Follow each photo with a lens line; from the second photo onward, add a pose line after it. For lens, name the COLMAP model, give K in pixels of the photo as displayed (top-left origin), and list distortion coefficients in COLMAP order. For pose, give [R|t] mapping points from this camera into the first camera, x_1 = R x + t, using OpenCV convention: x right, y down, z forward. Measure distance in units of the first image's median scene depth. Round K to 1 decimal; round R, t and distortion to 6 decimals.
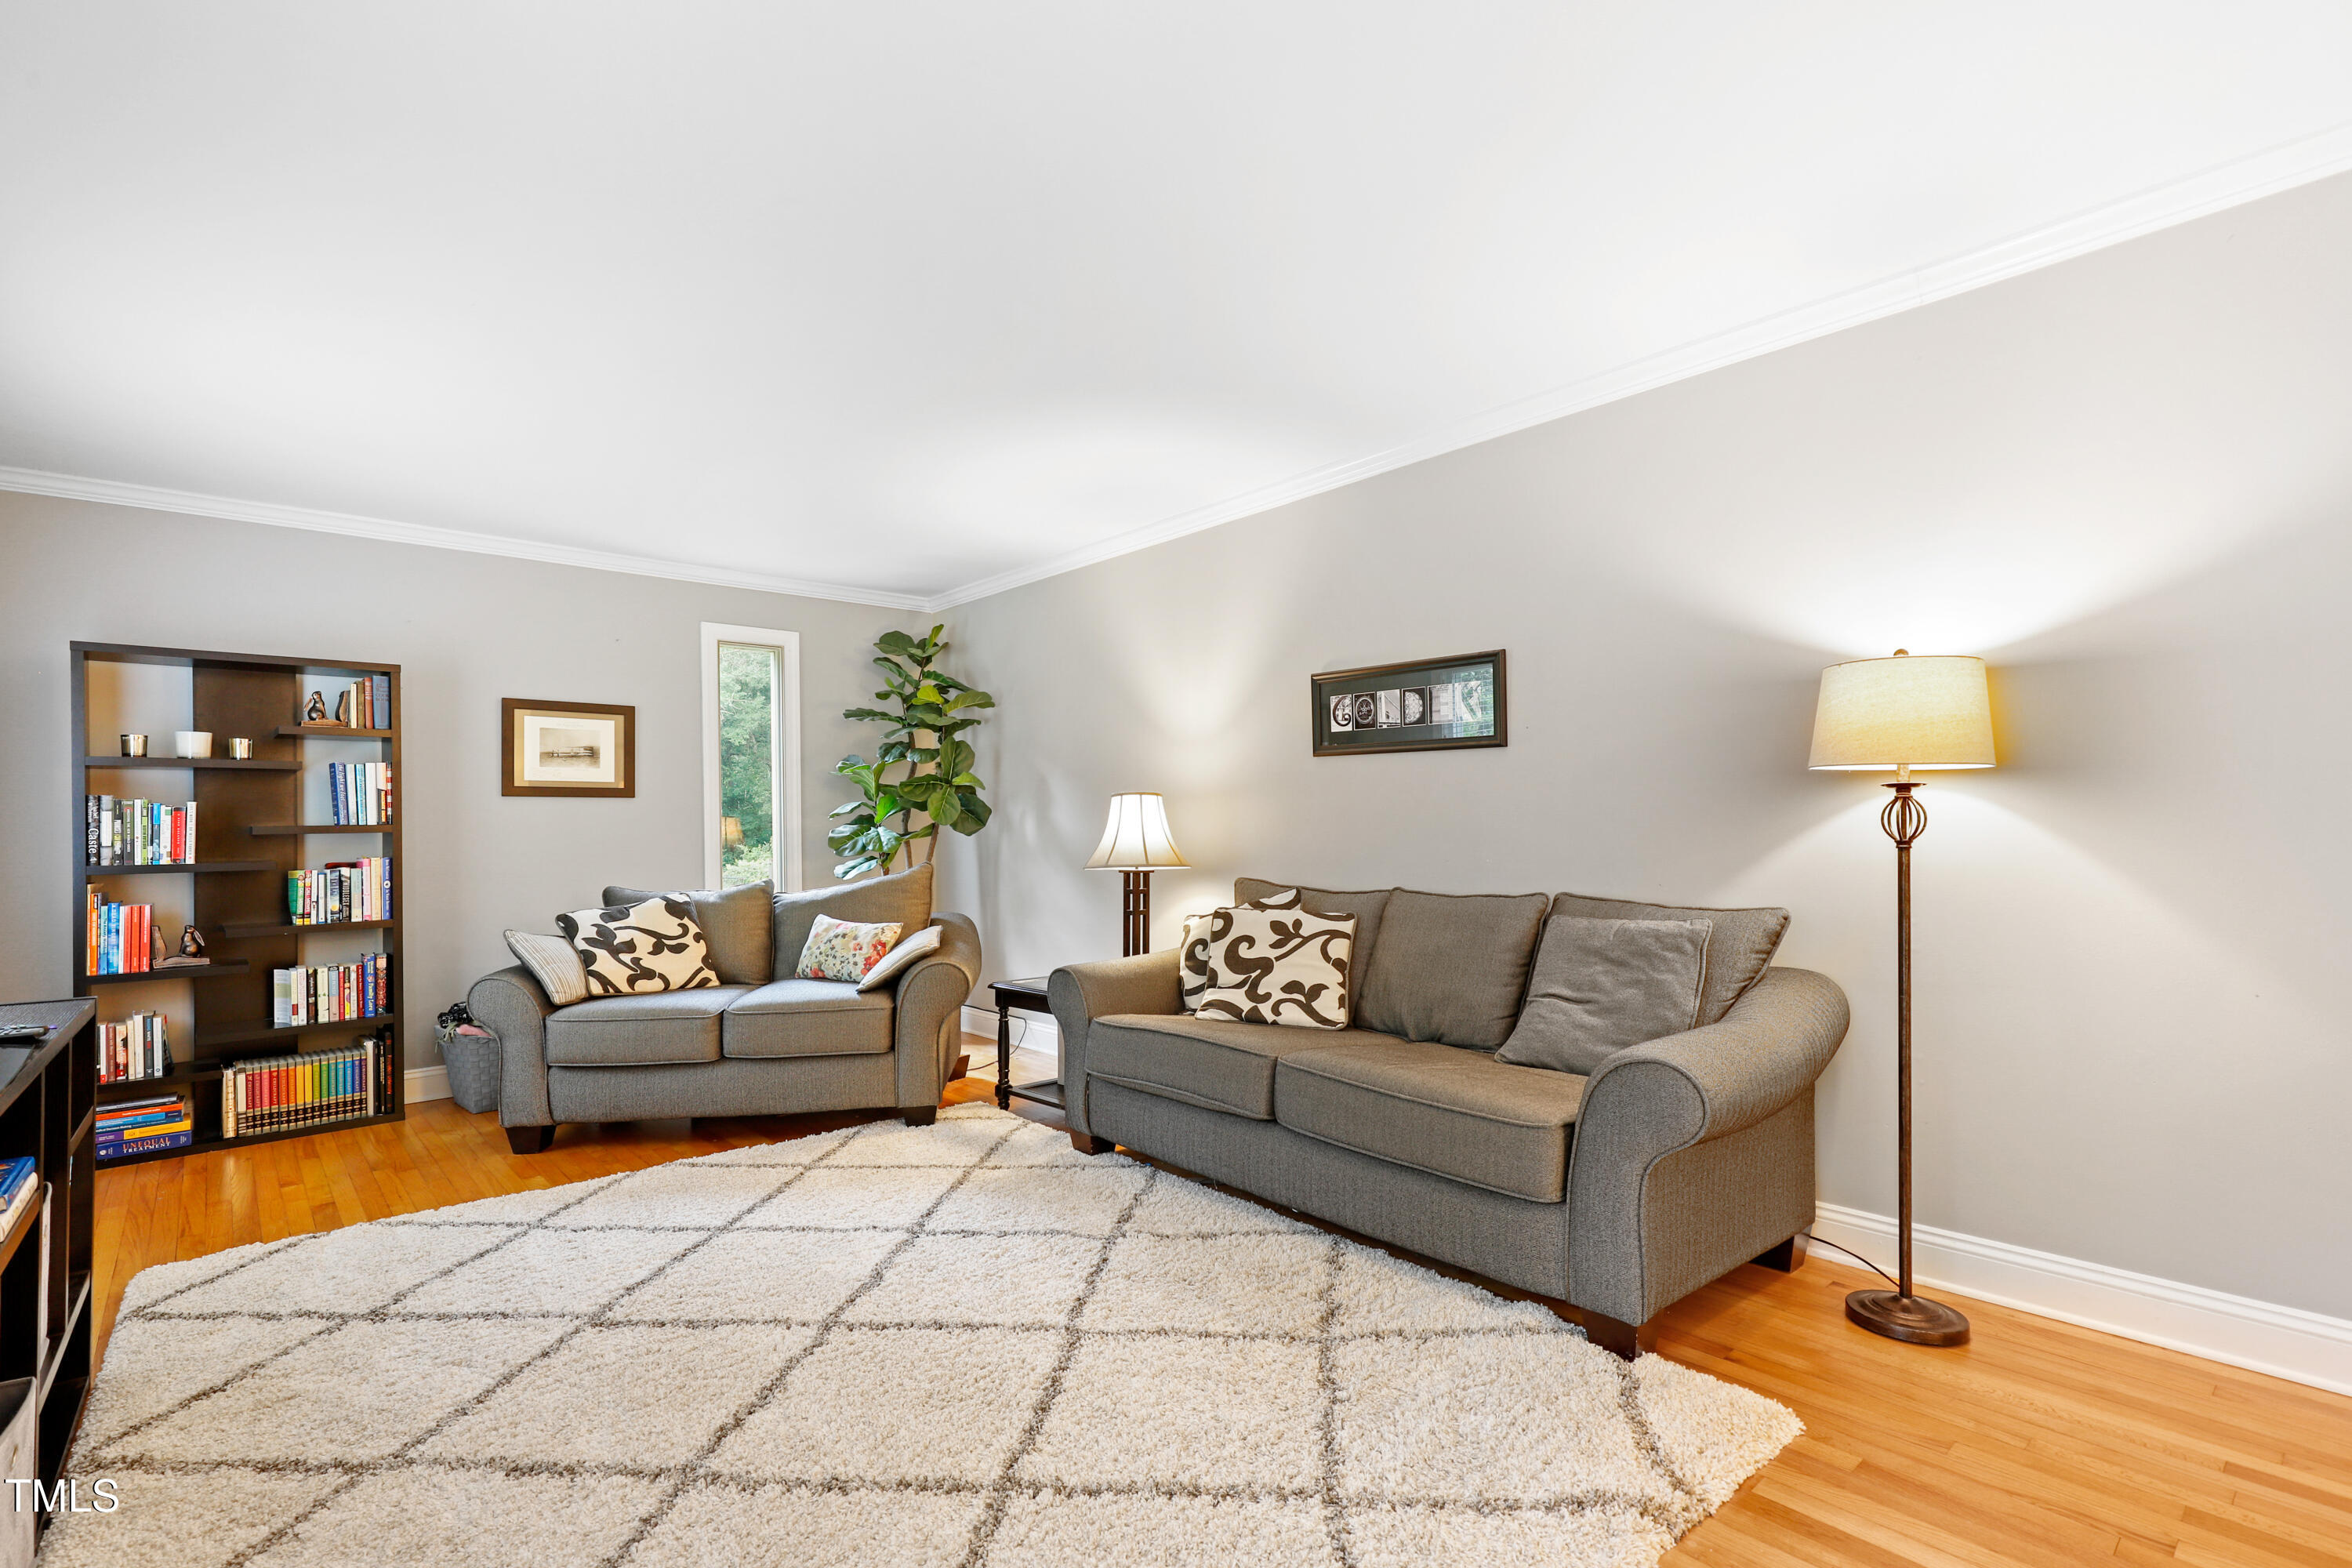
lens RADIAL K [[1099.3, 0, 1188.2], [0, 1099.3, 815.9], [0, 0, 1]] dist [0.015570, 0.001304]
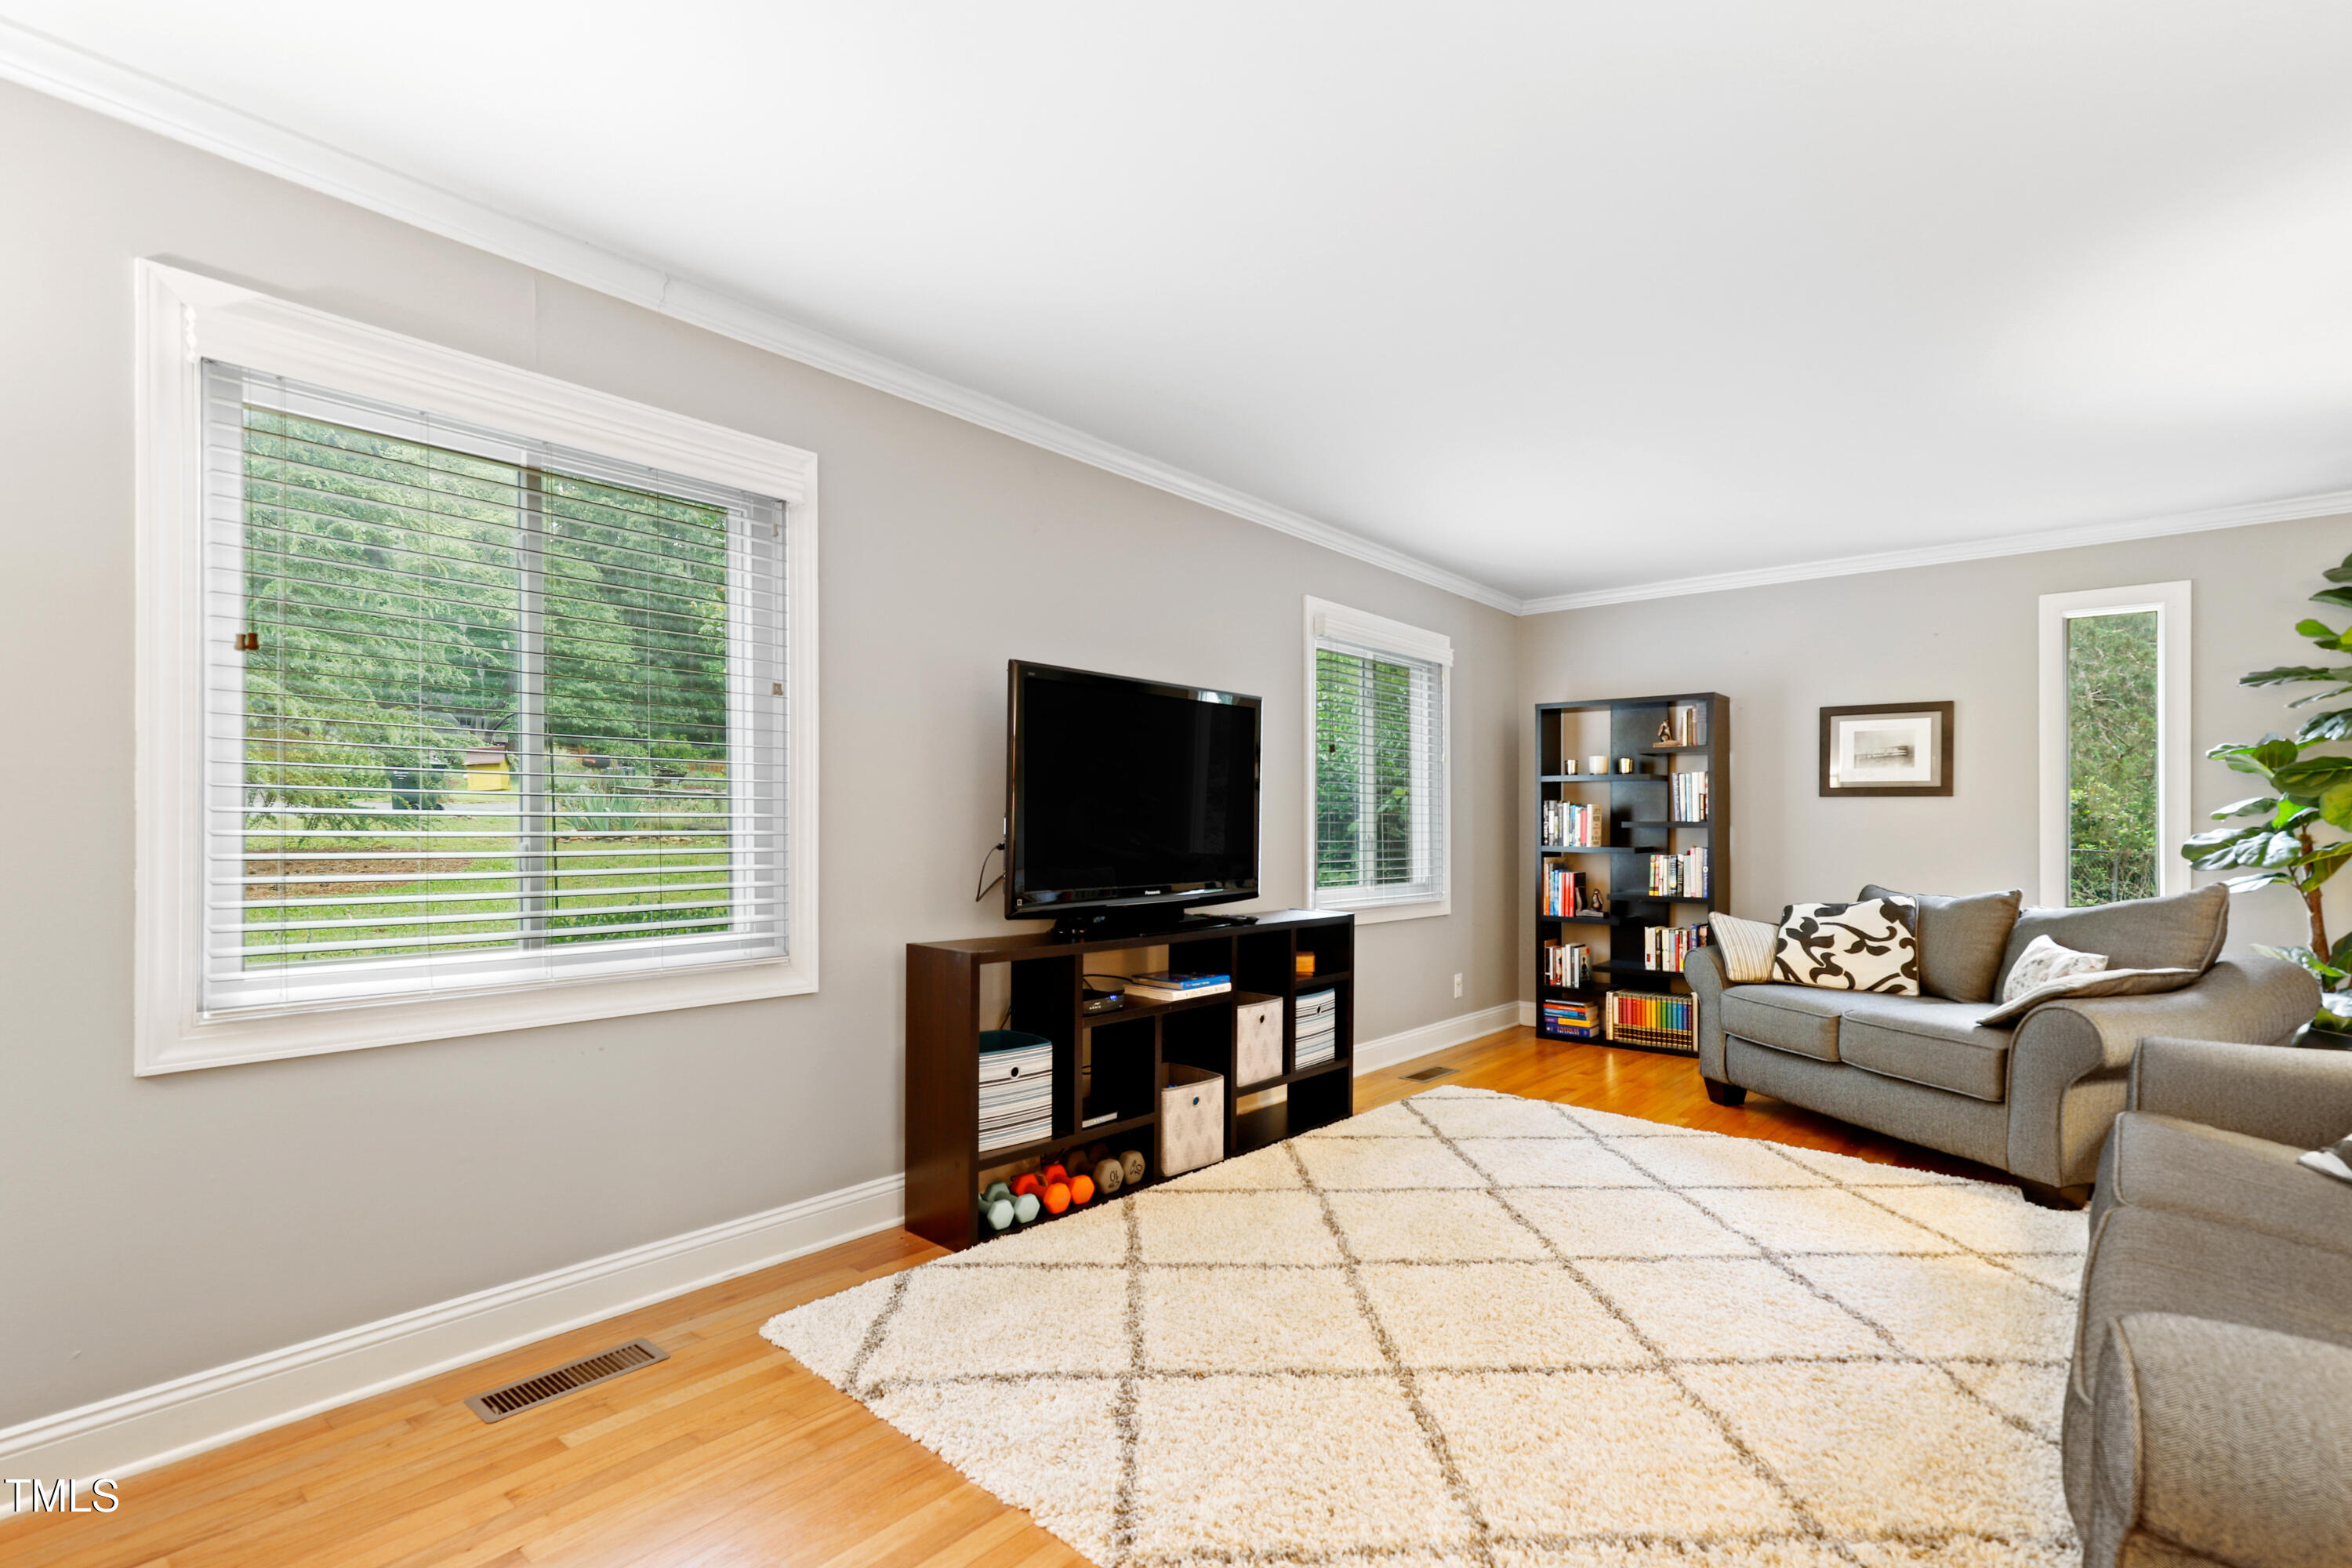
lens RADIAL K [[1099.3, 0, 1203.1], [0, 1099.3, 835.6], [0, 0, 1]] dist [0.015570, 0.001304]
pose [[0.157038, 0.025539, -0.987262, 0.444516], [-0.001877, 0.999671, 0.025562, -0.007535], [0.987591, -0.002161, 0.157034, 0.266466]]
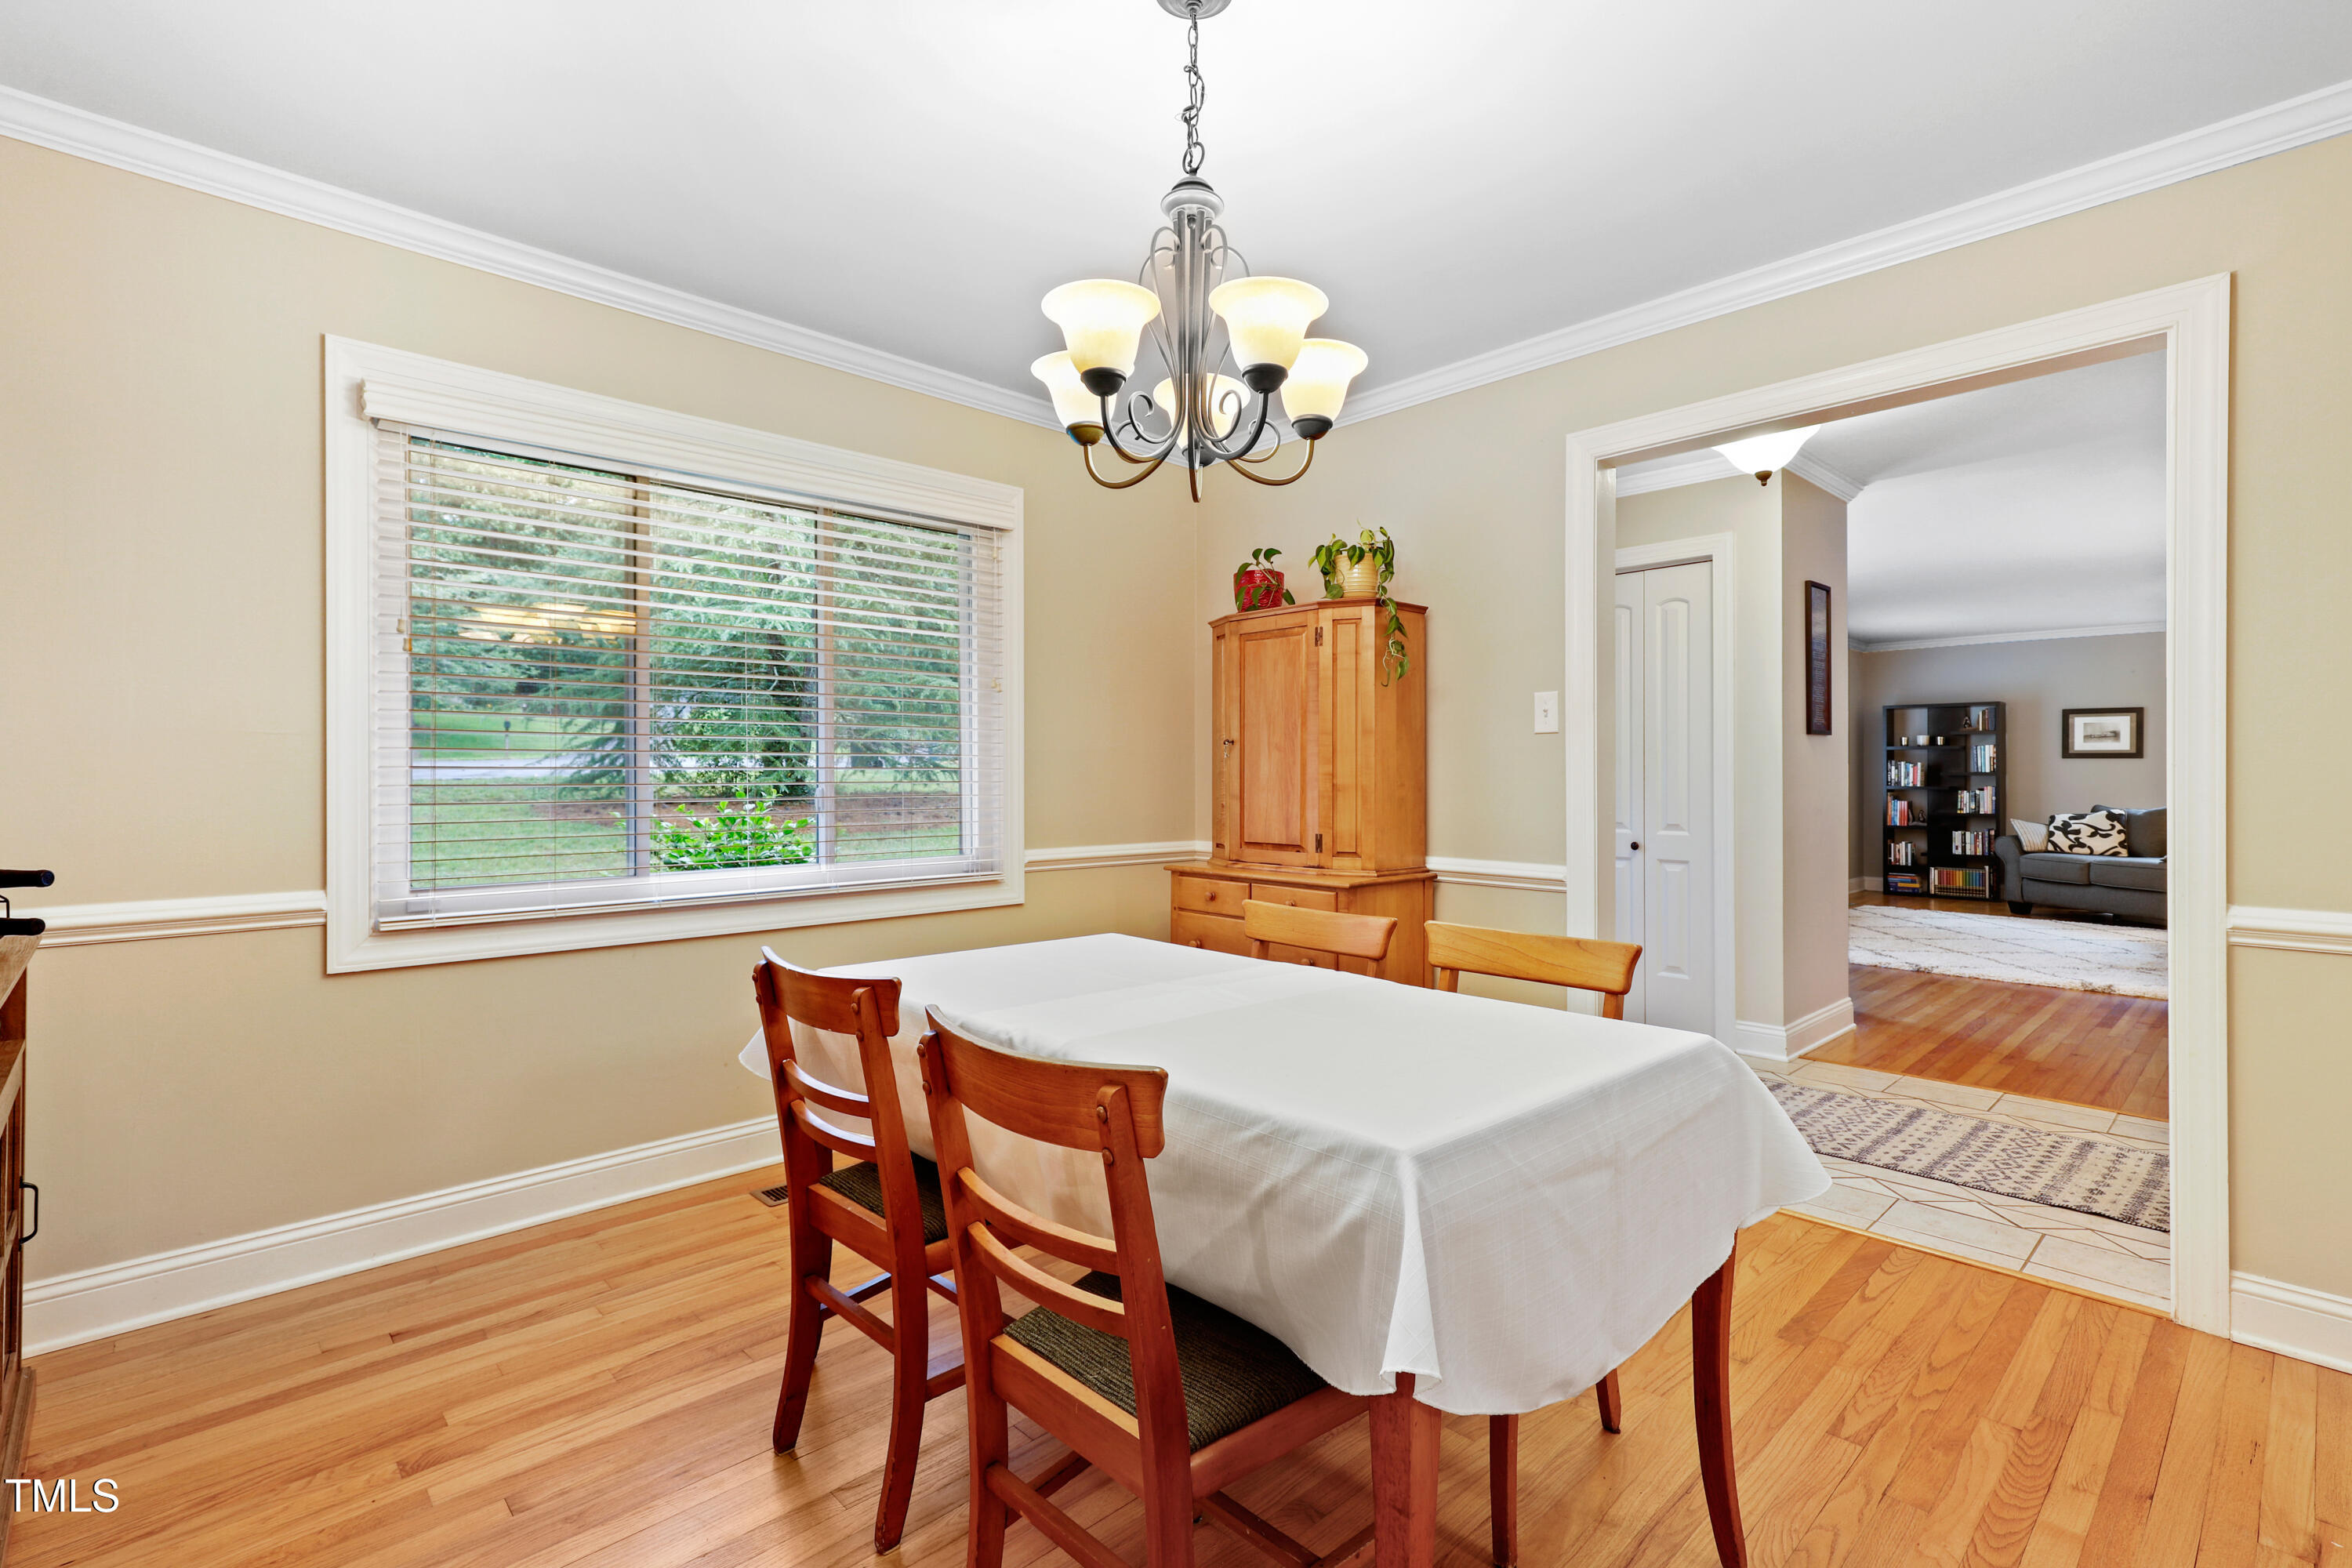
lens RADIAL K [[1099.3, 0, 1184.0], [0, 1099.3, 779.1], [0, 0, 1]] dist [0.015570, 0.001304]
pose [[0.054445, 0.021545, -0.998284, 1.575209], [0.004862, 0.999750, 0.021842, -0.038580], [0.998505, -0.006043, 0.054327, -0.847486]]
